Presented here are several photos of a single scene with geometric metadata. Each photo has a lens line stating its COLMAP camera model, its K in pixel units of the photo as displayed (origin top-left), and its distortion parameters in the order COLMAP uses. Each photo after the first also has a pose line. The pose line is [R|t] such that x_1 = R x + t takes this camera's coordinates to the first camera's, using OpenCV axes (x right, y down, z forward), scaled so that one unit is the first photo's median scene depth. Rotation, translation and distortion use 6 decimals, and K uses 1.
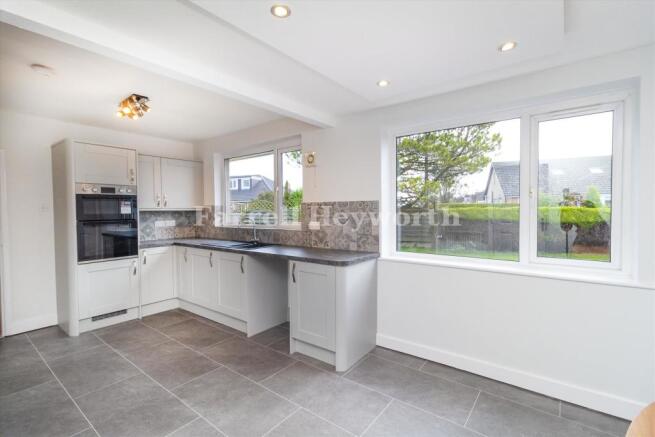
lens RADIAL K [[305.1, 0, 324.0], [0, 305.1, 217.5], [0, 0, 1]] dist [-0.003313, -0.000222]
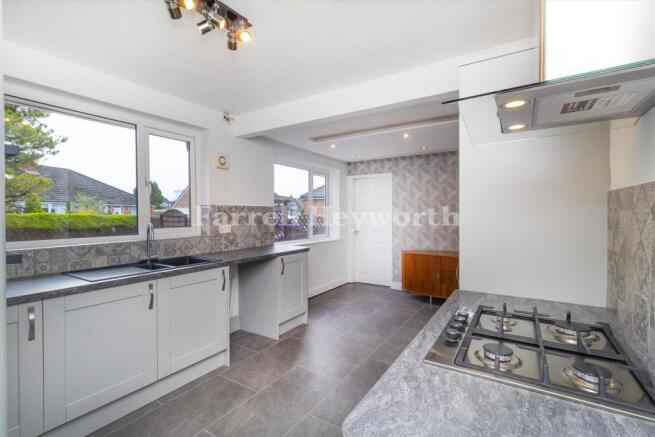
lens RADIAL K [[305.1, 0, 324.0], [0, 305.1, 217.3], [0, 0, 1]] dist [-0.003313, -0.000222]
pose [[-0.086008, -0.005540, 0.996279, -1.059710], [0.022521, 0.999718, 0.007503, -0.011440], [-0.996040, 0.023083, -0.085859, 0.775976]]
